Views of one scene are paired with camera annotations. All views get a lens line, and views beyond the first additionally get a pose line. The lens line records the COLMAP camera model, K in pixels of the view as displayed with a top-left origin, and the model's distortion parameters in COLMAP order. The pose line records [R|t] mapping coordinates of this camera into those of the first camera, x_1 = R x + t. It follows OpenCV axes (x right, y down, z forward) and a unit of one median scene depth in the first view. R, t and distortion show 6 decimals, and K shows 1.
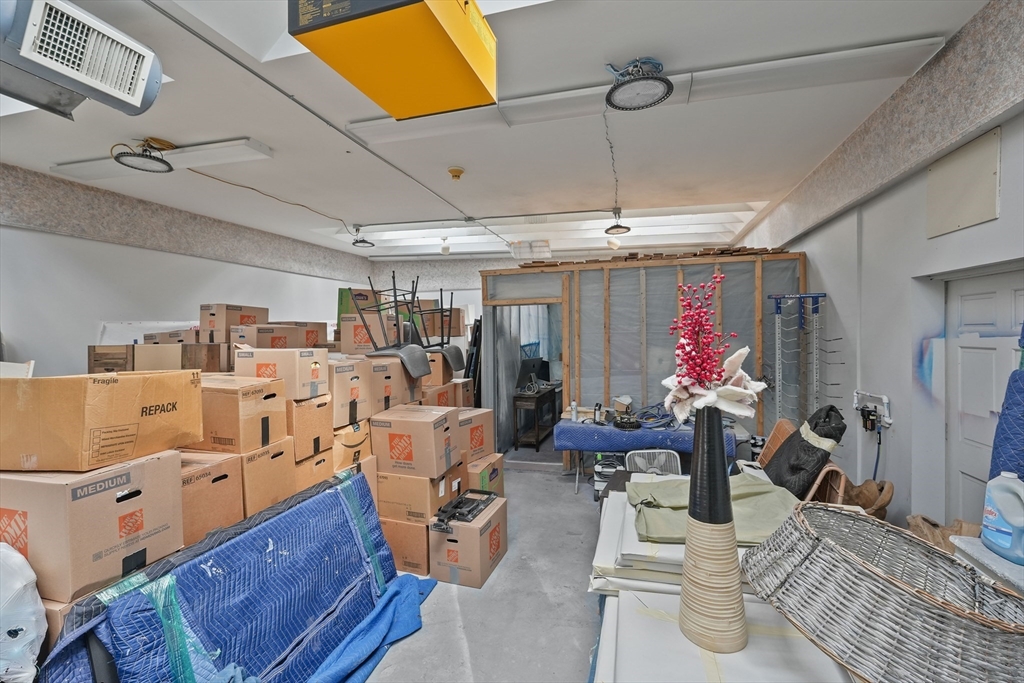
lens RADIAL K [[427.4, 0, 511.5], [0, 427.4, 337.7], [0, 0, 1]] dist [-0.008803, 0.004118]
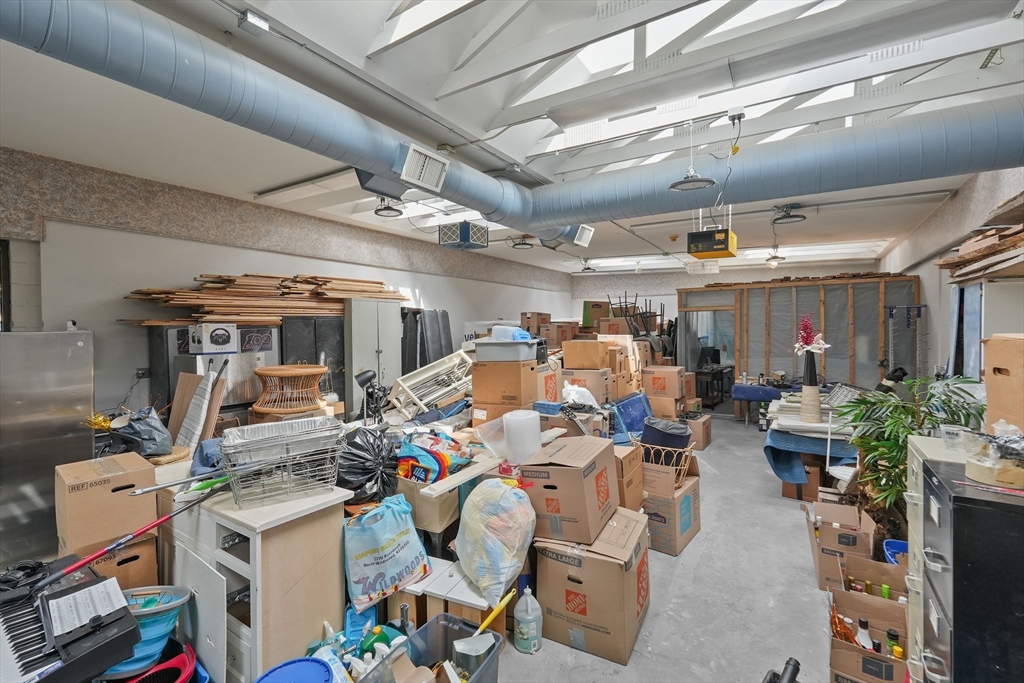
lens RADIAL K [[427.4, 0, 511.5], [0, 427.4, 337.7], [0, 0, 1]] dist [-0.008803, 0.004118]
pose [[0.954501, 0.006338, -0.298140, -0.202312], [-0.003771, 0.999951, 0.009184, 0.008428], [0.298183, -0.007642, 0.954478, -0.754898]]
